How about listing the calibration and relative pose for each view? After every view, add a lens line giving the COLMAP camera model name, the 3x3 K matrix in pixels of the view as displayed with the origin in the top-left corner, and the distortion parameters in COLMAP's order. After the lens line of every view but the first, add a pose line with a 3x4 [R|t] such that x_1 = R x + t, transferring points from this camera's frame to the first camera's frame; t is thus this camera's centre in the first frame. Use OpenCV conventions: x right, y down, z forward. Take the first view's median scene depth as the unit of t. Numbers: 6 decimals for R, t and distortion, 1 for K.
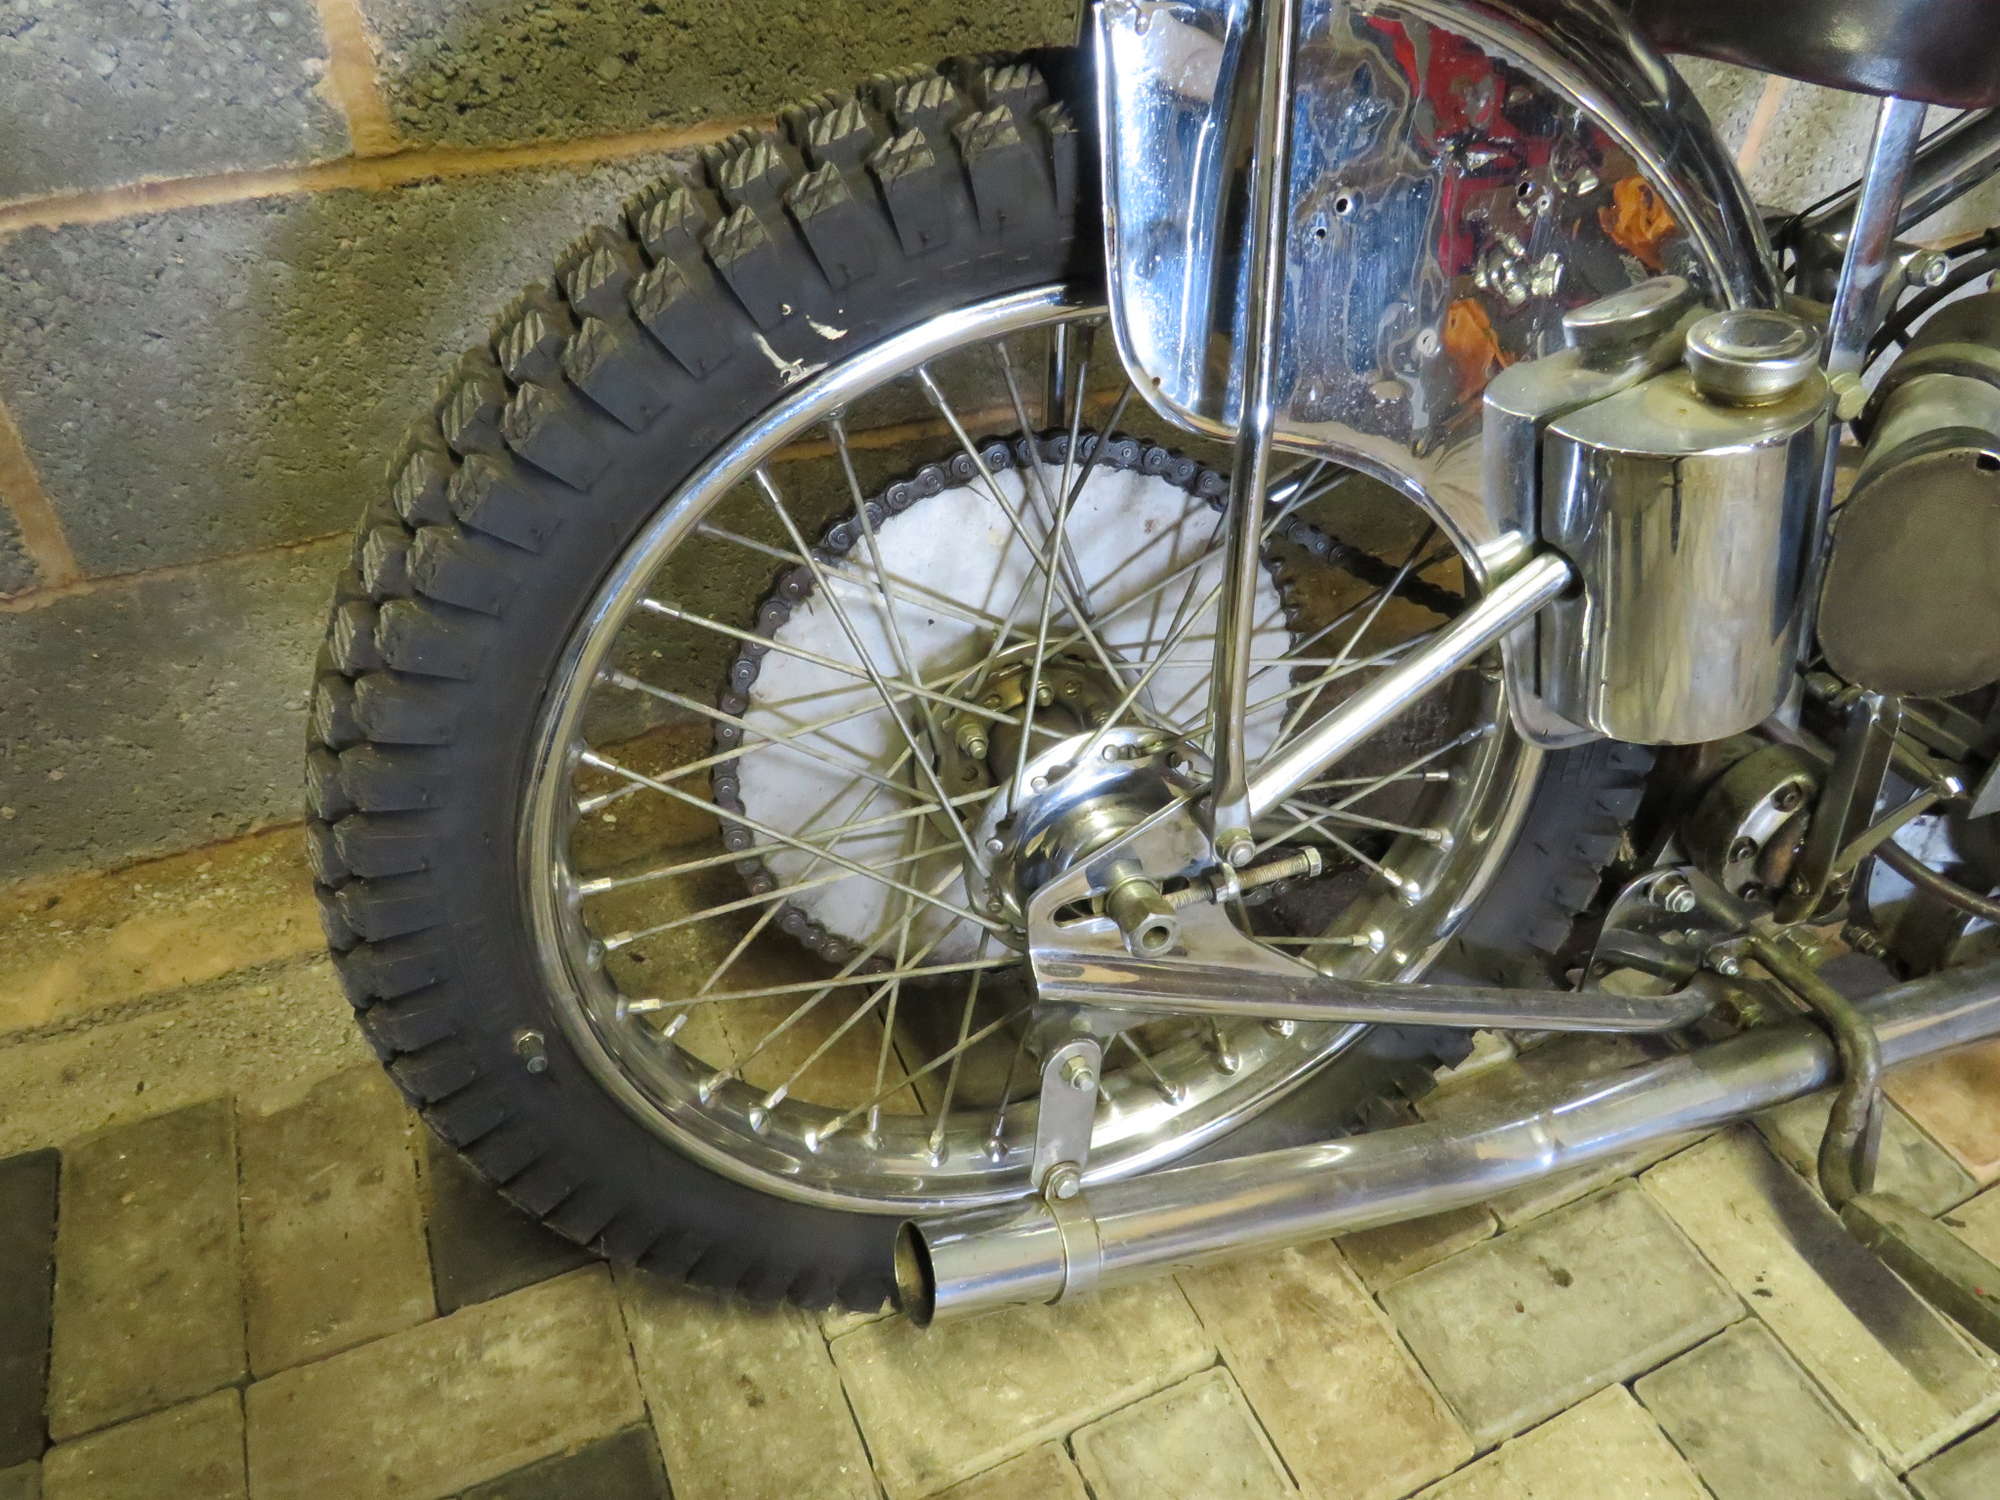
lens RADIAL K [[1412.0, 0, 995.3], [0, 1412.0, 744.0], [0, 0, 1]] dist [-0.027731, 0.005137]
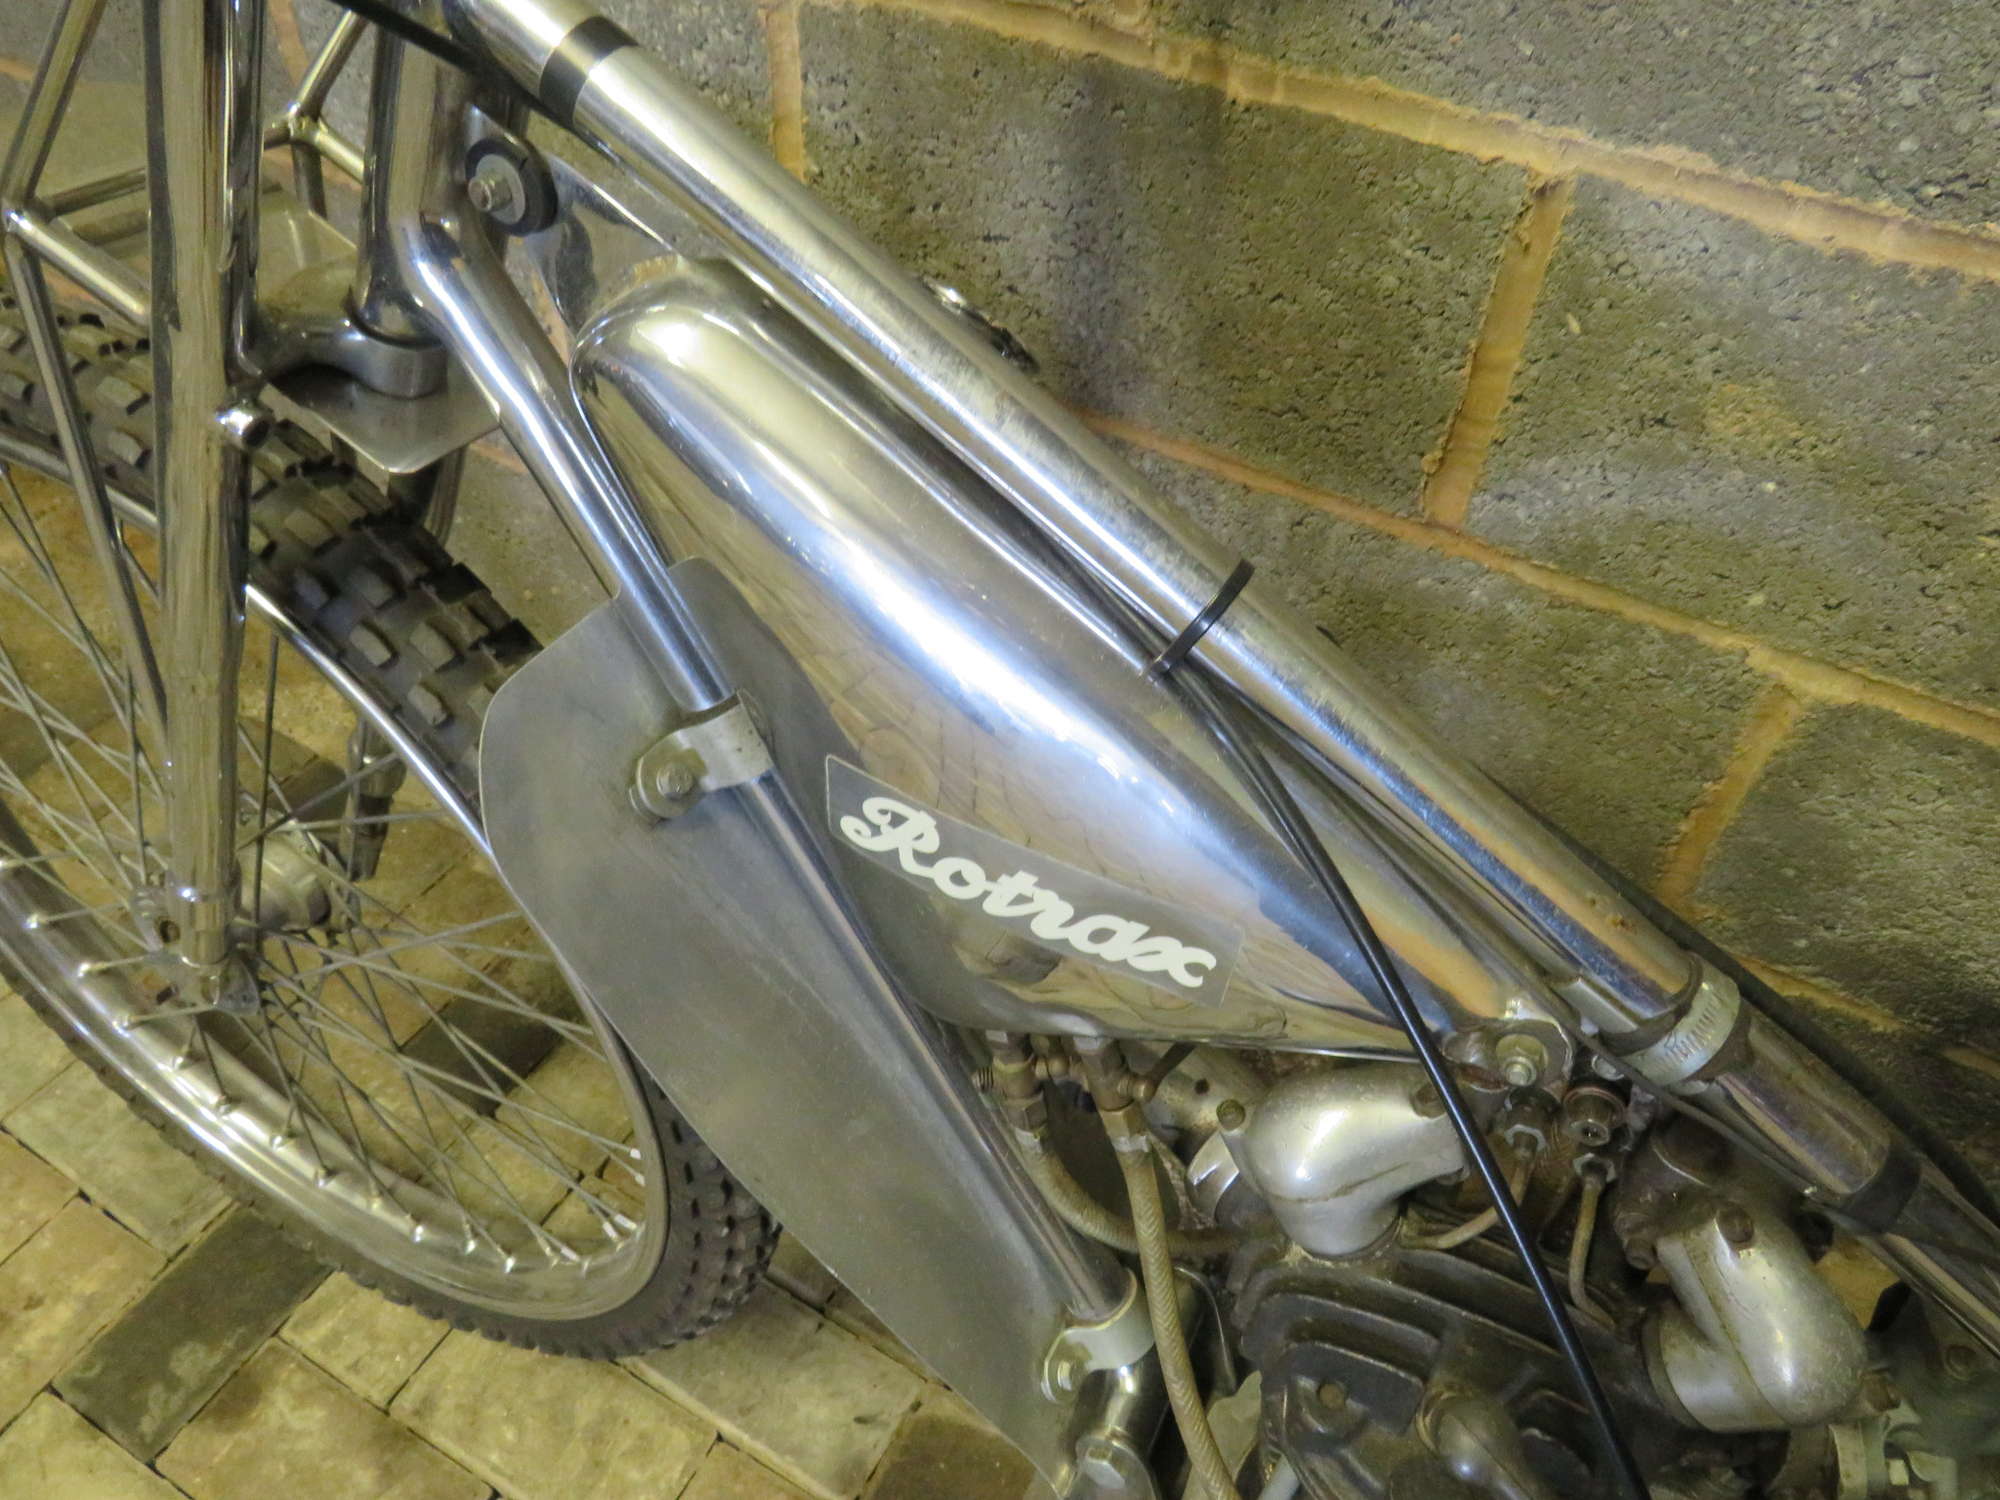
lens RADIAL K [[1412.0, 0, 992.0], [0, 1412.0, 750.4], [0, 0, 1]] dist [-0.027731, 0.005137]
pose [[0.593387, 0.563122, -0.575139, 0.605336], [-0.553763, 0.804163, 0.216028, -0.480892], [0.584156, 0.190302, 0.789016, 0.193546]]
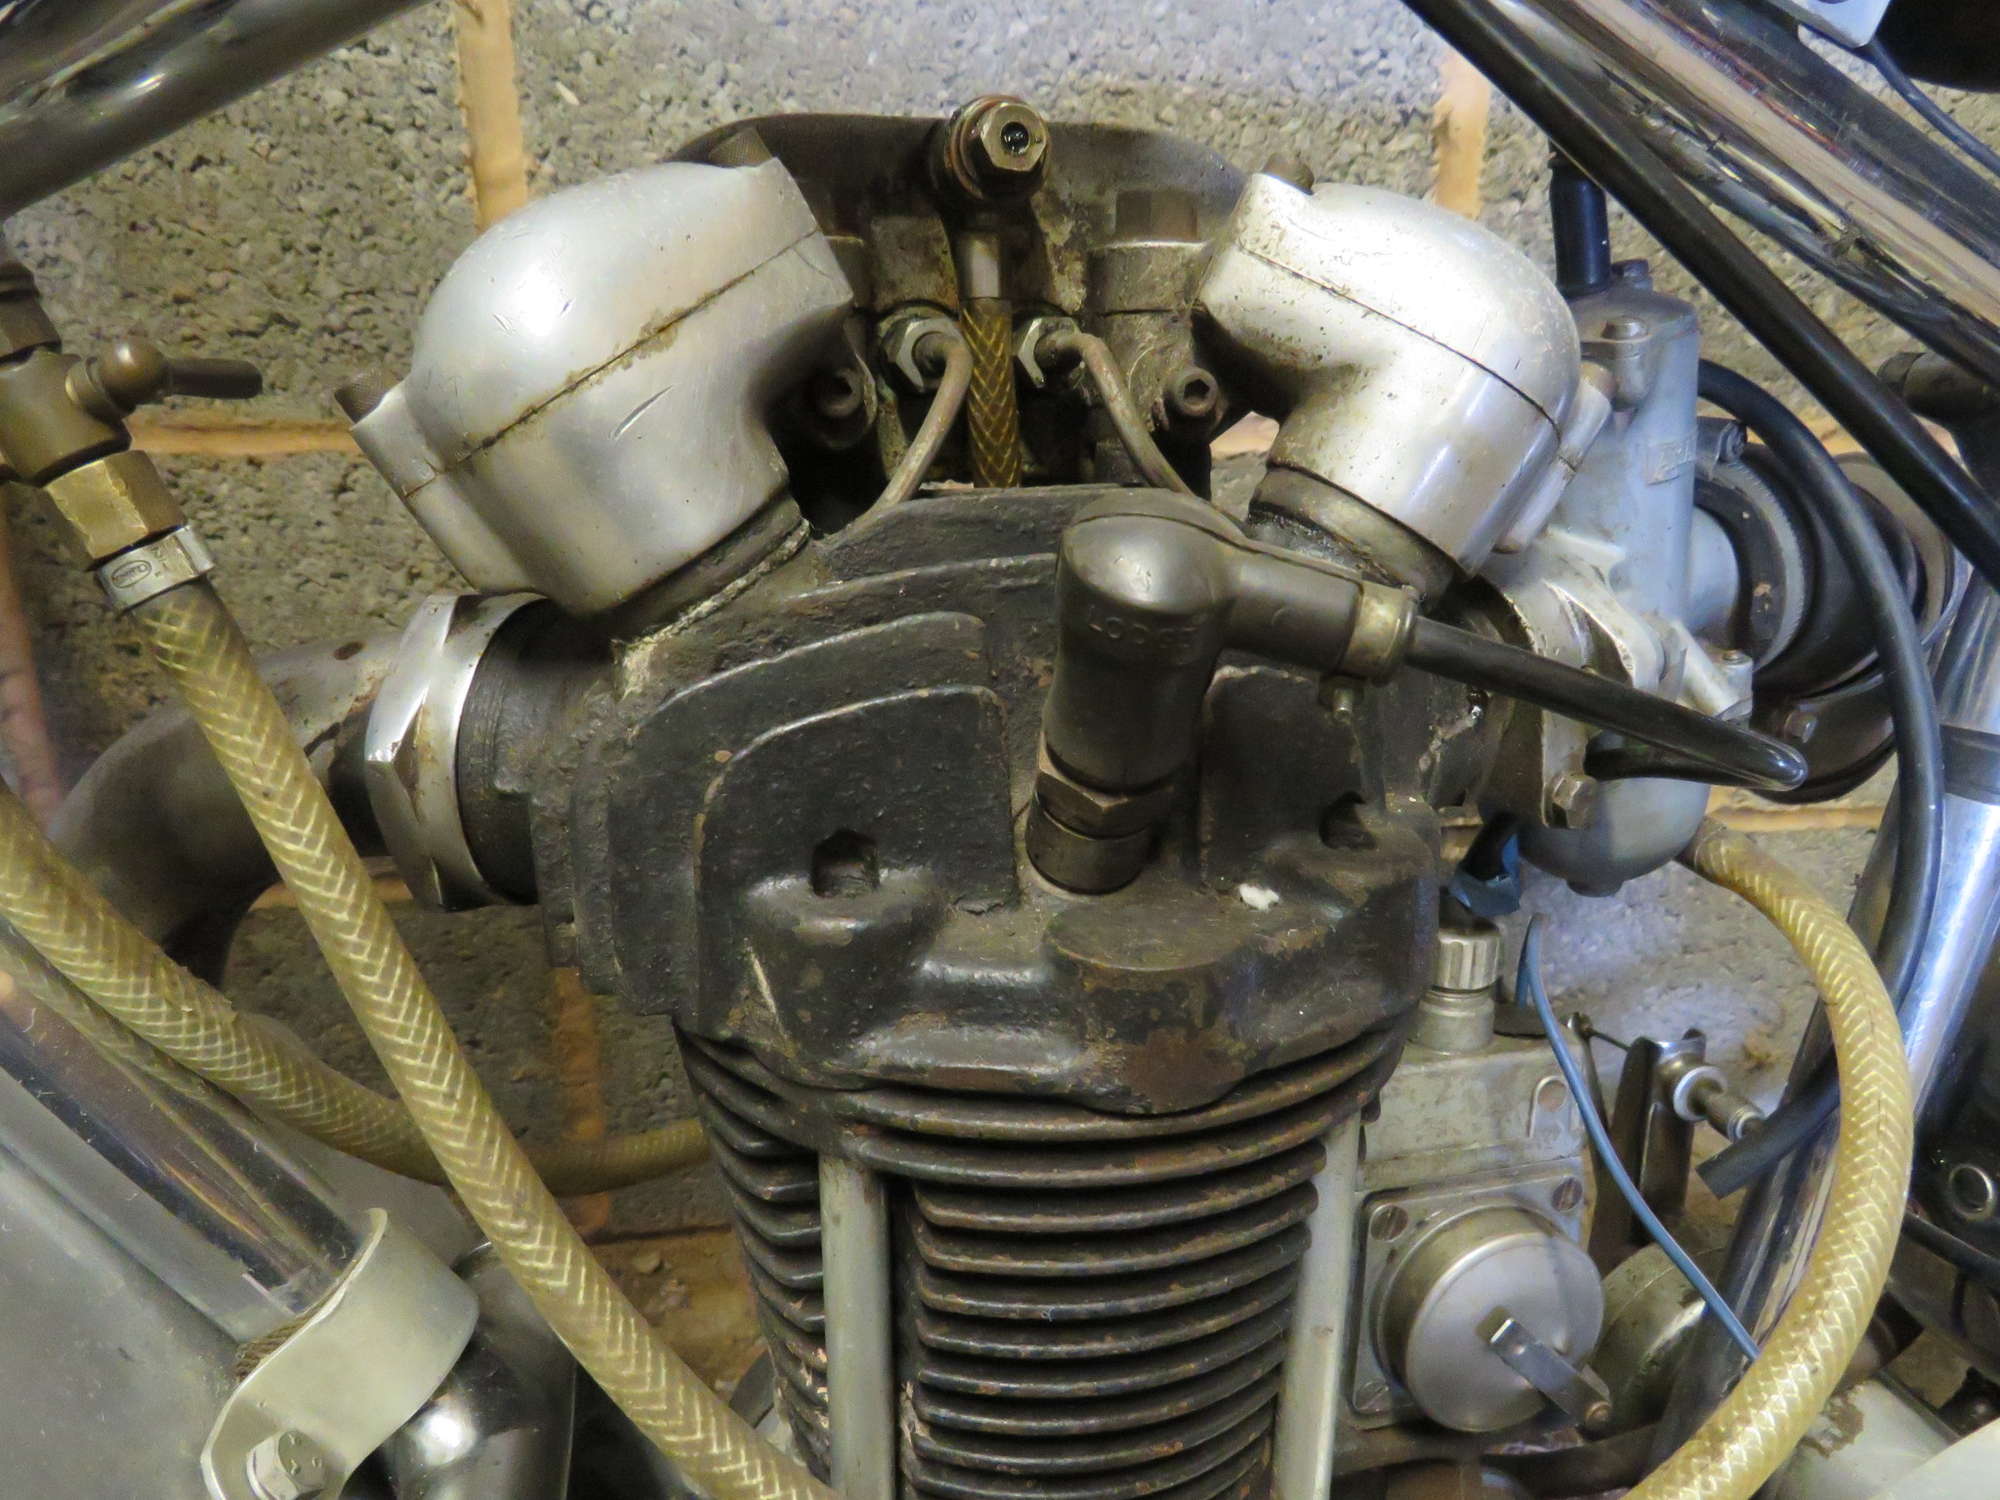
lens RADIAL K [[1412.0, 0, 987.4], [0, 1412.0, 742.4], [0, 0, 1]] dist [-0.027731, 0.005137]
pose [[0.965568, 0.056911, -0.253850, 0.591848], [-0.152852, 0.913697, -0.376557, -0.117108], [0.210512, 0.402392, 0.890935, 0.596913]]
